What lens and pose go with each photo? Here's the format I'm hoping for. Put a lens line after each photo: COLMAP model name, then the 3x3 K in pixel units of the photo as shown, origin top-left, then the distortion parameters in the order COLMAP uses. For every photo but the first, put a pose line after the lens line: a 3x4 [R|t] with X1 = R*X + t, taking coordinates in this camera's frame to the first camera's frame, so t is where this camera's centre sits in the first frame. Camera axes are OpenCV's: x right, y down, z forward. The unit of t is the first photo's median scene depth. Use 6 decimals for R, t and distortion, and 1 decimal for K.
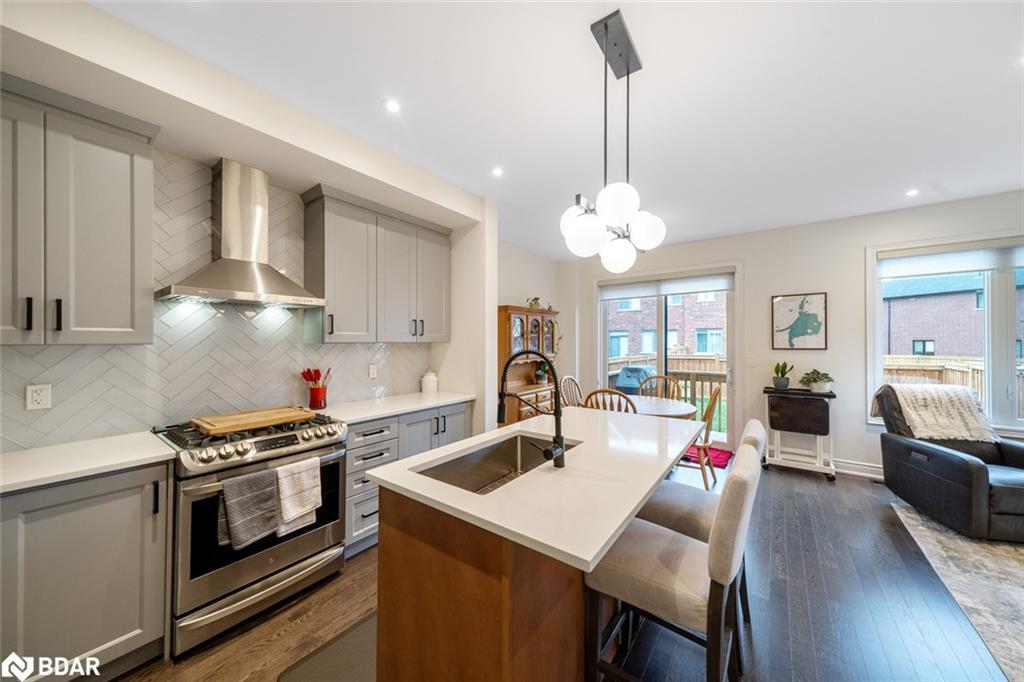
lens RADIAL K [[344.2, 0, 504.8], [0, 344.2, 342.3], [0, 0, 1]] dist [0.015244, -0.003135]
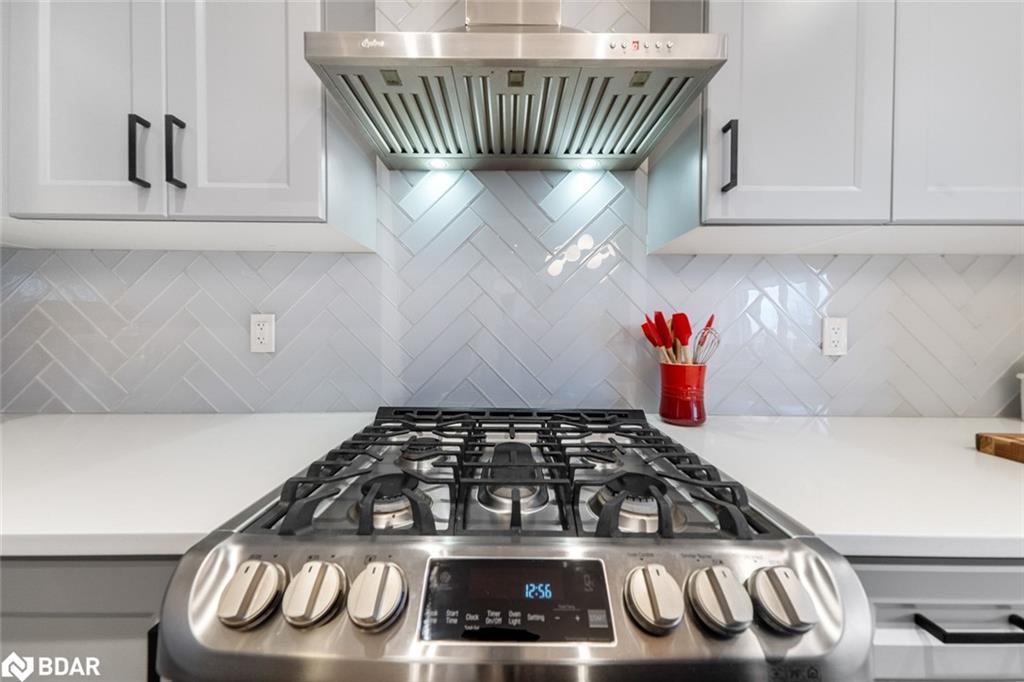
lens RADIAL K [[352.5, 0, 510.5], [0, 352.5, 332.5], [0, 0, 1]] dist [0.011733, 0.000024]
pose [[0.612826, 0.006155, -0.790194, -0.369922], [-0.007749, 0.999968, 0.001779, 0.101457], [0.790180, 0.005033, 0.612855, 0.651121]]
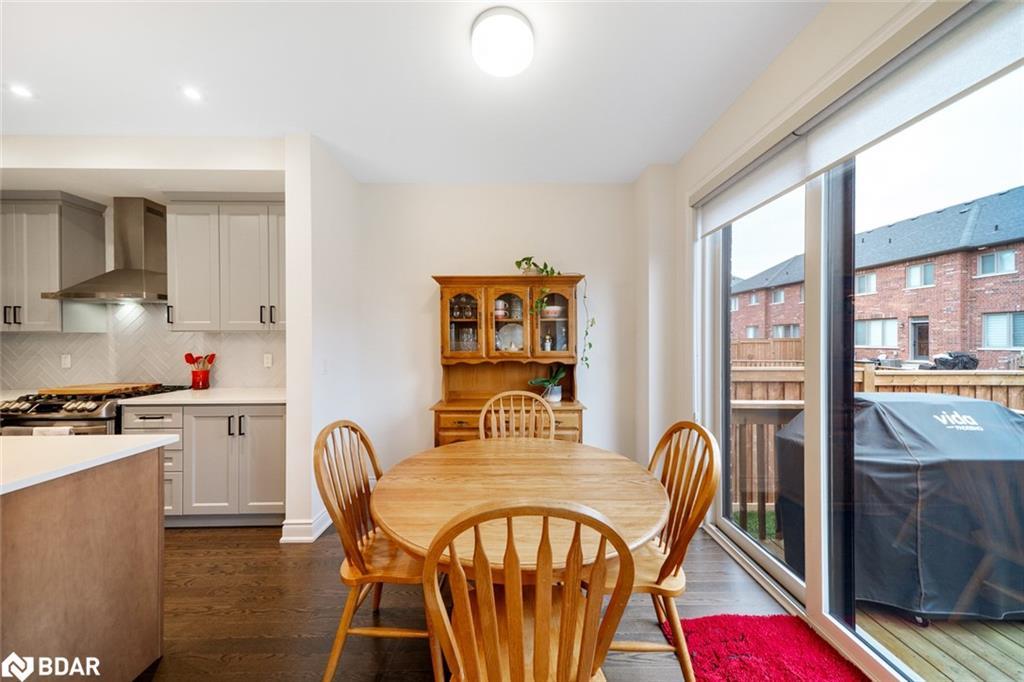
lens RADIAL K [[342.7, 0, 512.0], [0, 342.7, 341.0], [0, 0, 1]] dist [0.005521, -0.000148]
pose [[0.622185, 0.002871, -0.782865, 1.046828], [0.001281, 0.999988, 0.004686, 0.030066], [0.782869, -0.003918, 0.622174, 1.154538]]
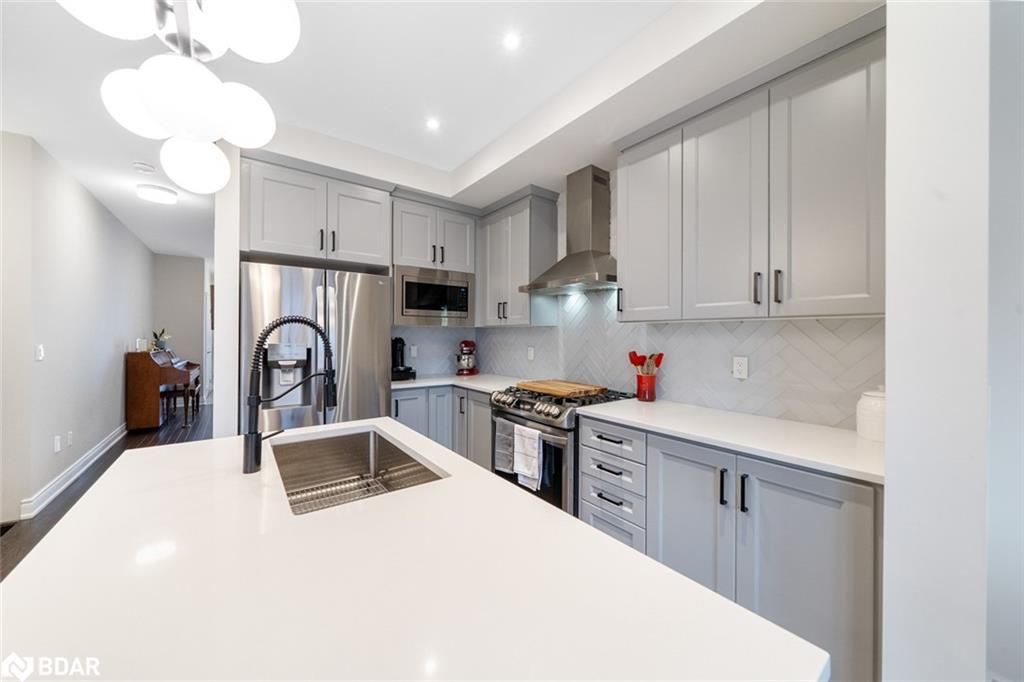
lens RADIAL K [[366.2, 0, 505.0], [0, 366.2, 335.1], [0, 0, 1]] dist [-0.023162, -0.000005]
pose [[-0.275753, 0.002319, -0.961226, 0.429946], [-0.004031, 0.999986, 0.003568, 0.032537], [0.961220, 0.004859, -0.275740, 0.960208]]
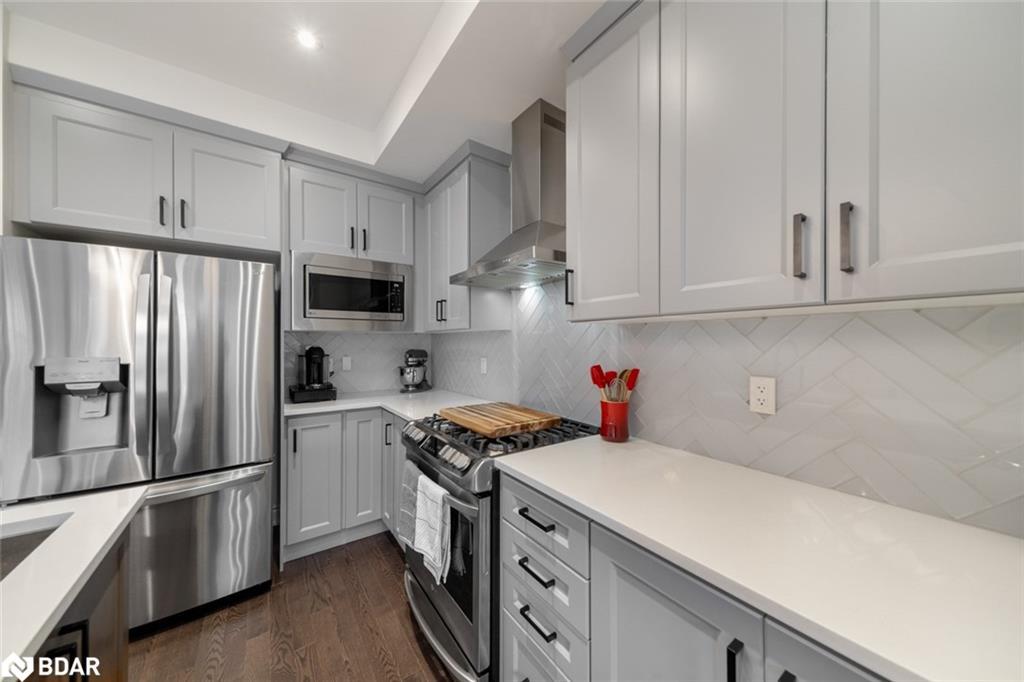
lens RADIAL K [[356.2, 0, 512.0], [0, 356.2, 341.0], [0, 0, 1]] dist [-0.000202, -0.000045]
pose [[-0.292225, 0.001803, -0.956348, 0.064149], [0.003450, 0.999994, 0.000831, 0.032537], [0.956343, -0.003056, -0.292230, 1.061256]]
